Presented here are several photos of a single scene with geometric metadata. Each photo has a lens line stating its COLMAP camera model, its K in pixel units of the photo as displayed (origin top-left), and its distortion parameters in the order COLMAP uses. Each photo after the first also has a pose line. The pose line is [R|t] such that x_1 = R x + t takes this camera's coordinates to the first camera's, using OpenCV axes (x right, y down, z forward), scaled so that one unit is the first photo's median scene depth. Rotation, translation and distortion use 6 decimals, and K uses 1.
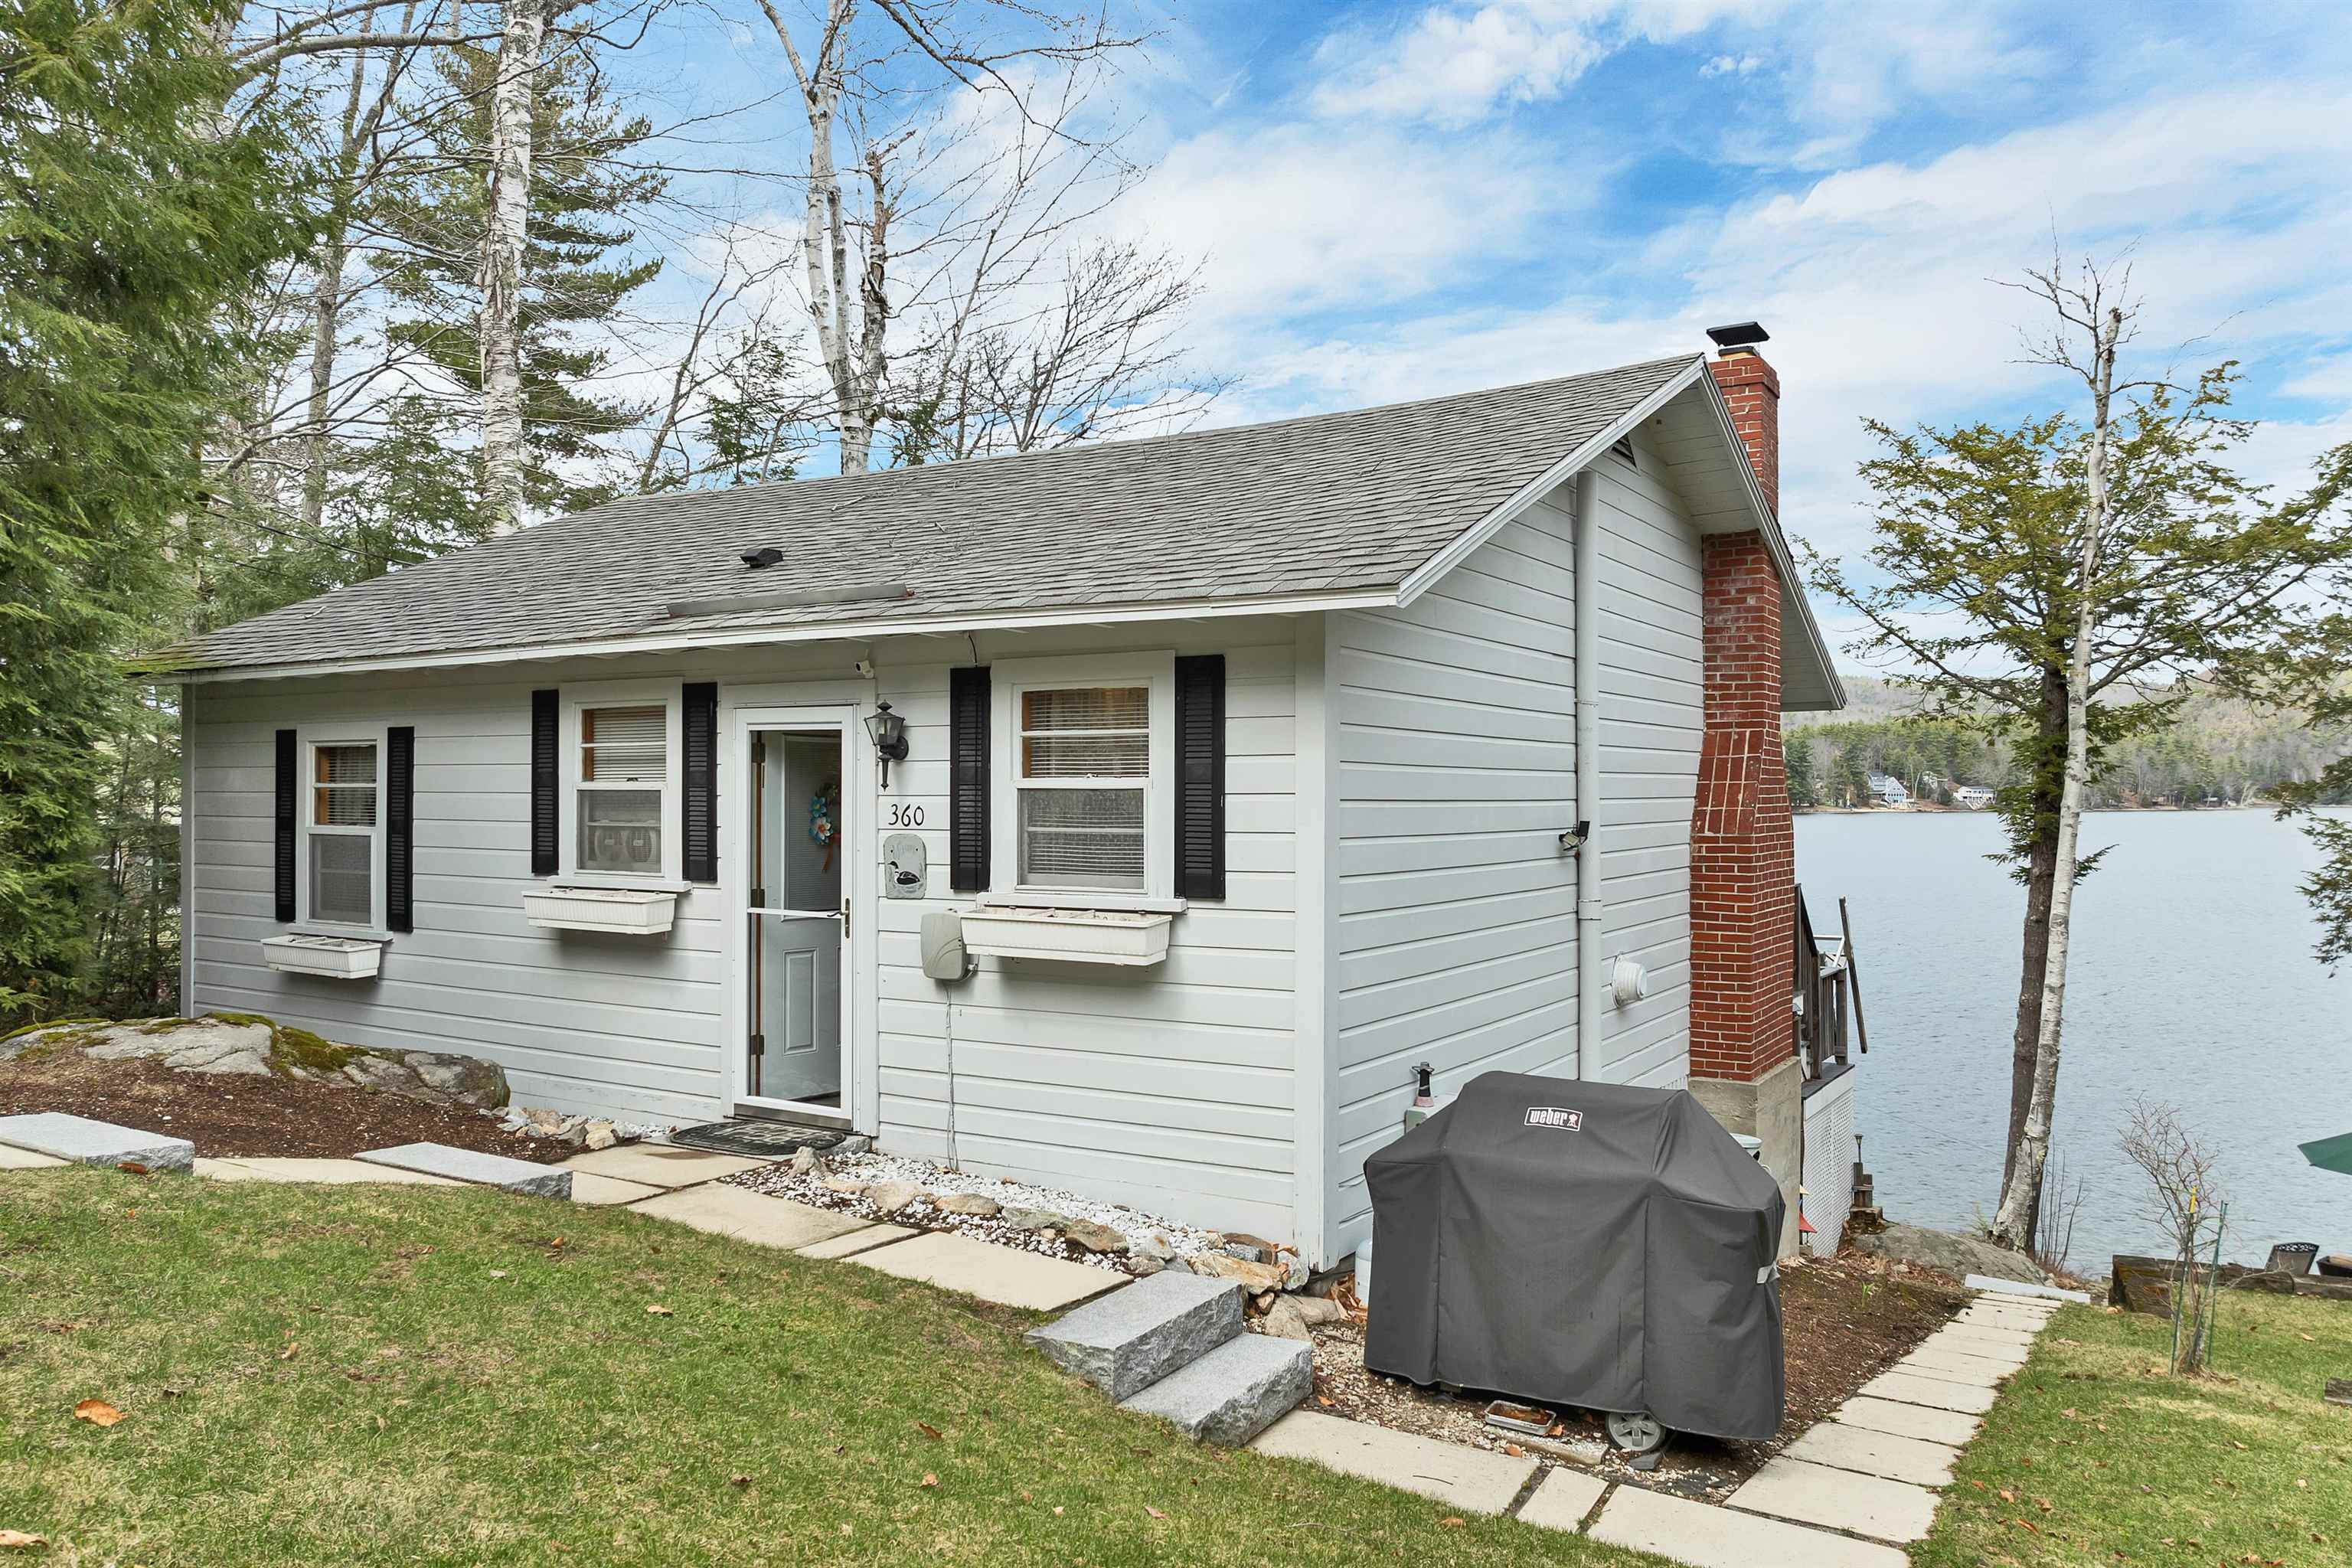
lens RADIAL K [[1707.3, 0, 1174.5], [0, 1707.3, 776.4], [0, 0, 1]] dist [-0.045790, 0.008113]
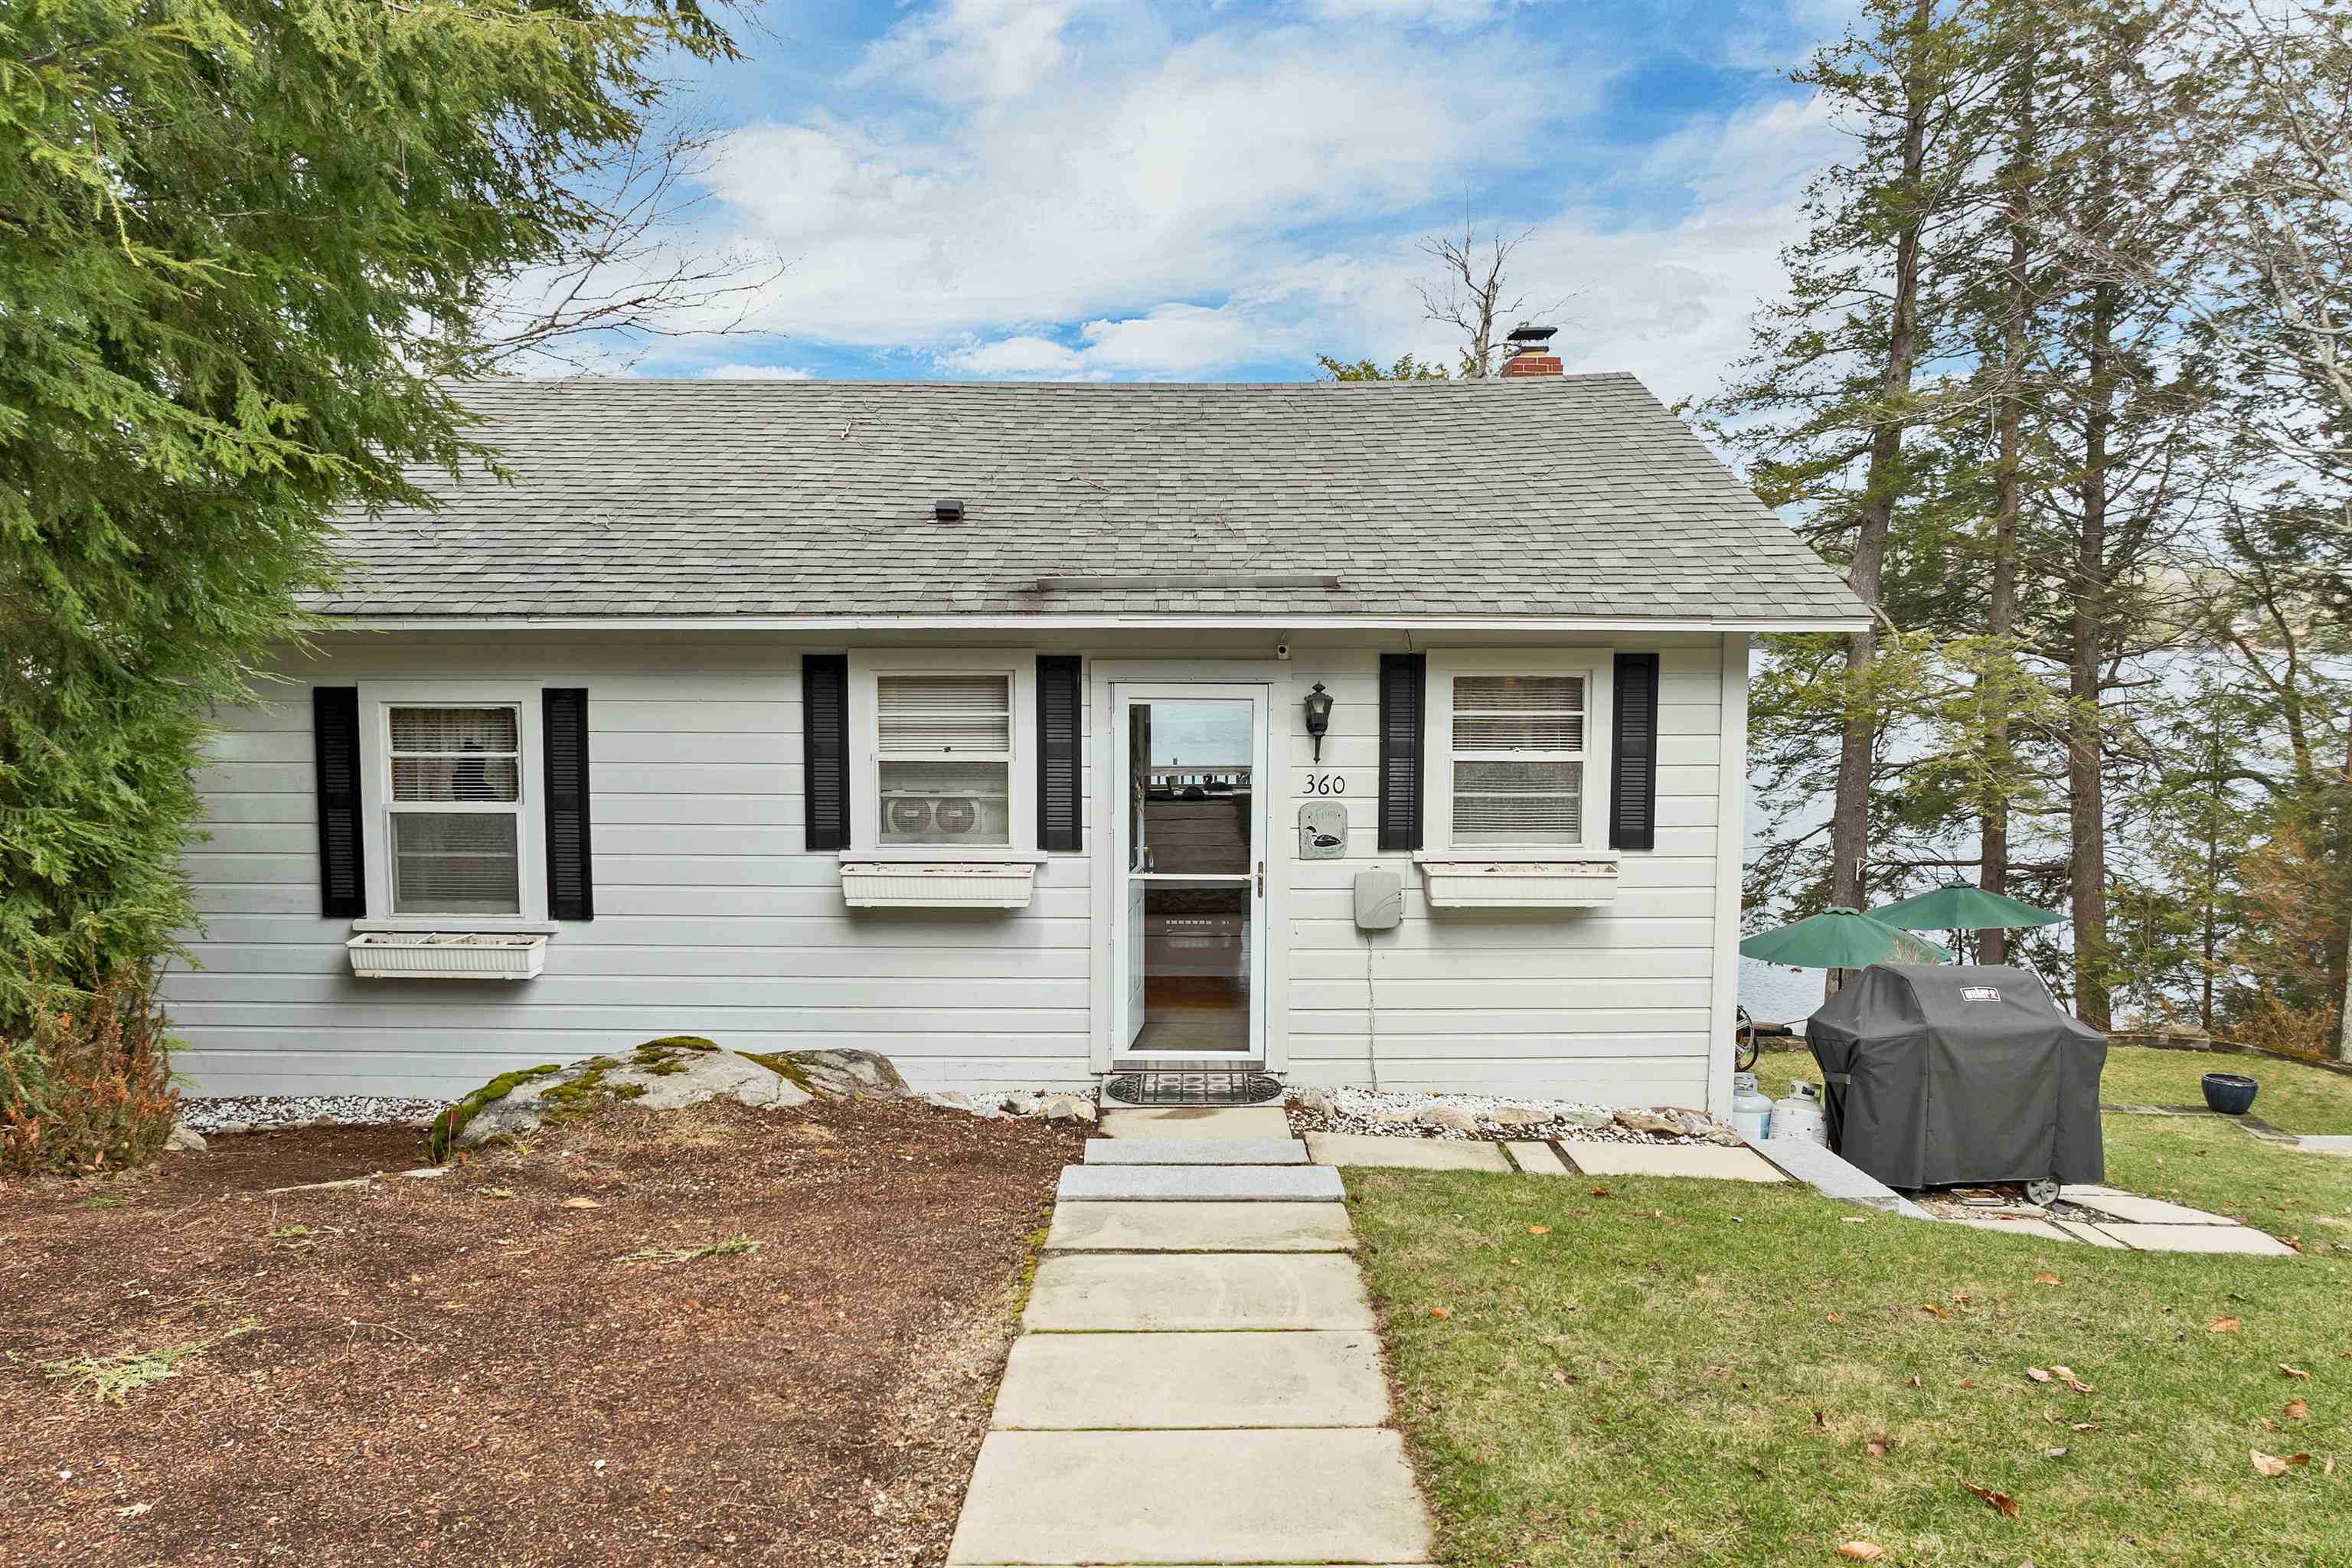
lens RADIAL K [[1707.3, 0, 1175.7], [0, 1707.3, 780.3], [0, 0, 1]] dist [-0.045790, 0.008113]
pose [[0.851860, -0.044209, 0.521901, -0.690109], [-0.005984, 0.995545, 0.094098, -0.070578], [-0.523736, -0.083281, 0.847800, 0.091960]]
